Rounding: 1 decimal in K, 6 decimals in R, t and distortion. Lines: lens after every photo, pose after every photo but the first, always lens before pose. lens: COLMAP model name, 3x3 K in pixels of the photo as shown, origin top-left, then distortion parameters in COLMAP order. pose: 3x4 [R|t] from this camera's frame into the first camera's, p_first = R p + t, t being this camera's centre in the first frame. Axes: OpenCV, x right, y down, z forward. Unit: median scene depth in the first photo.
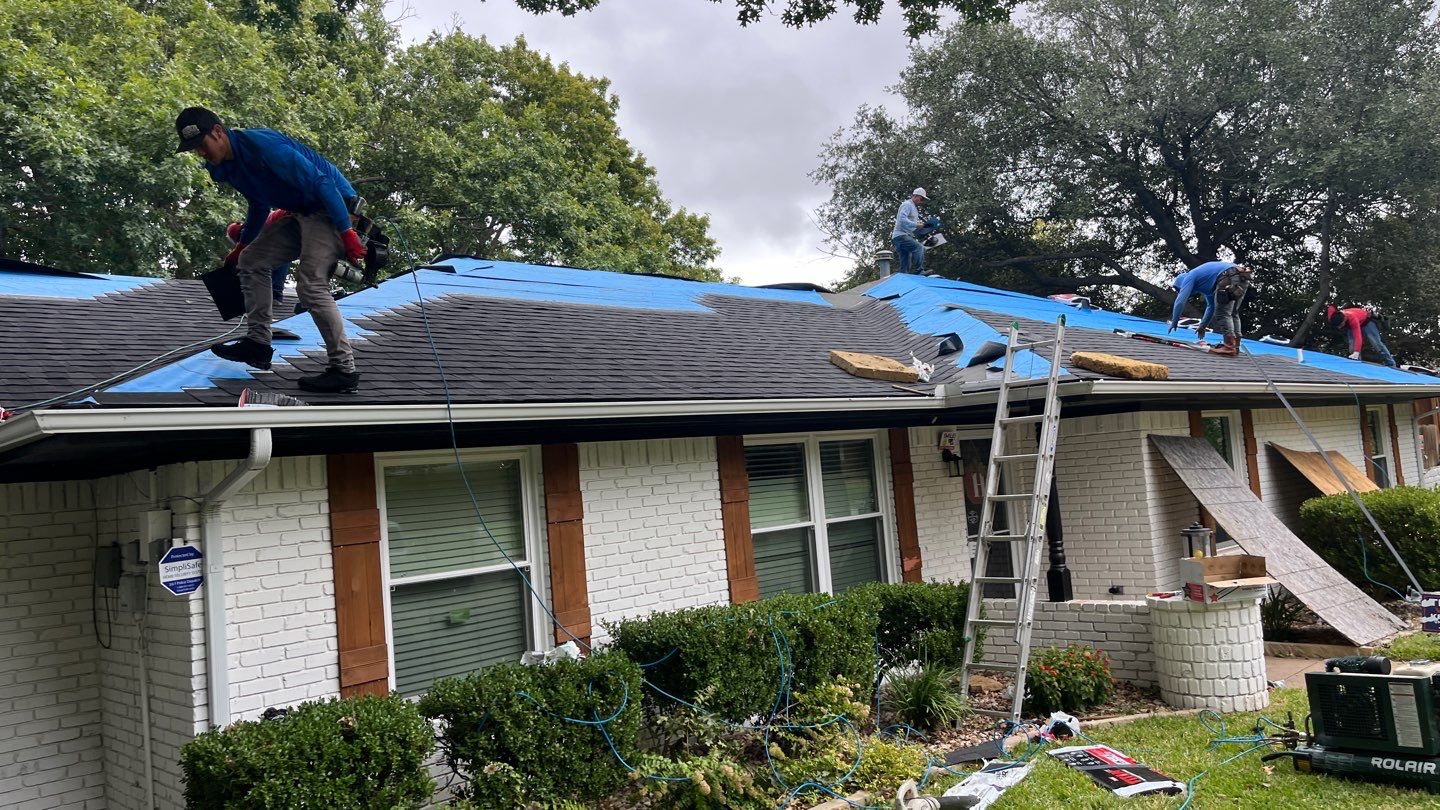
lens RADIAL K [[1064.5, 0, 727.3], [0, 1064.5, 379.2], [0, 0, 1]] dist [0.072993, -0.101720]
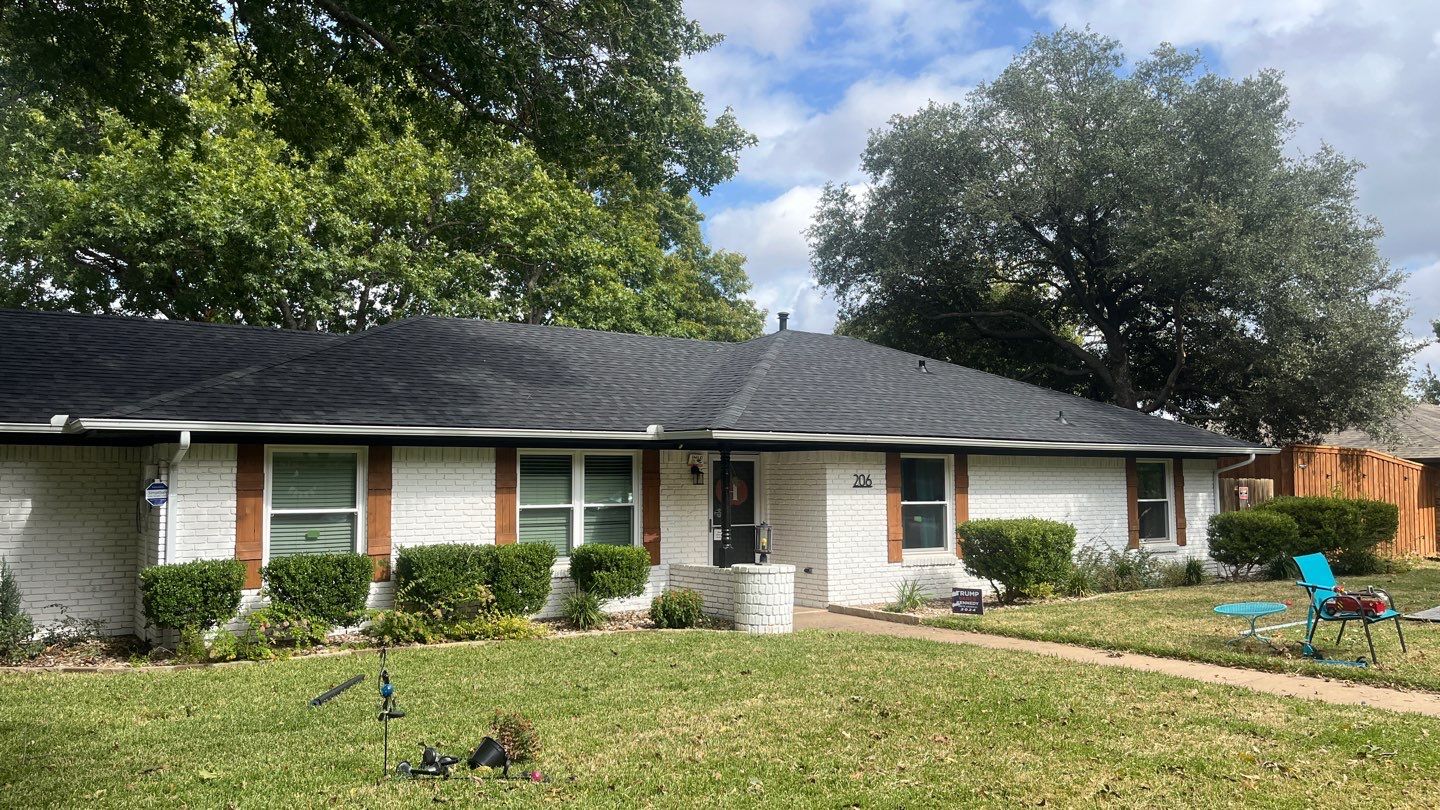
lens RADIAL K [[1089.2, 0, 727.0], [0, 1089.2, 399.8], [0, 0, 1]] dist [0.082653, -0.112438]
pose [[0.983167, 0.067935, -0.169611, 0.730010], [-0.063712, 0.997511, 0.030221, -0.110775], [0.171242, -0.018906, 0.985048, -0.723215]]
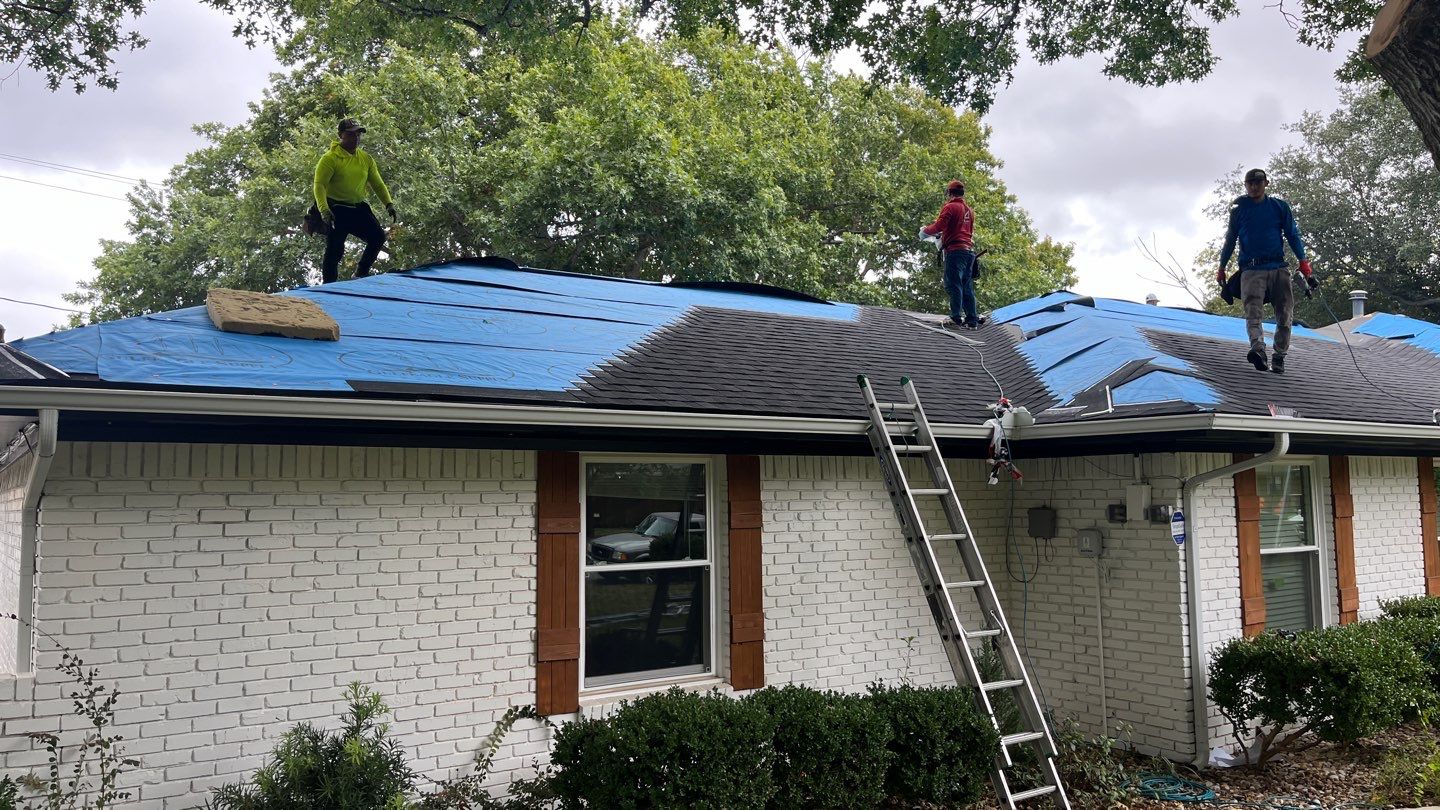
lens RADIAL K [[1064.5, 0, 727.3], [0, 1064.5, 379.2], [0, 0, 1]] dist [0.072993, -0.101720]
pose [[0.982666, 0.049327, -0.178700, -0.653453], [-0.051550, 0.998640, -0.007813, 0.017379], [0.178071, 0.016890, 0.983873, -0.392205]]
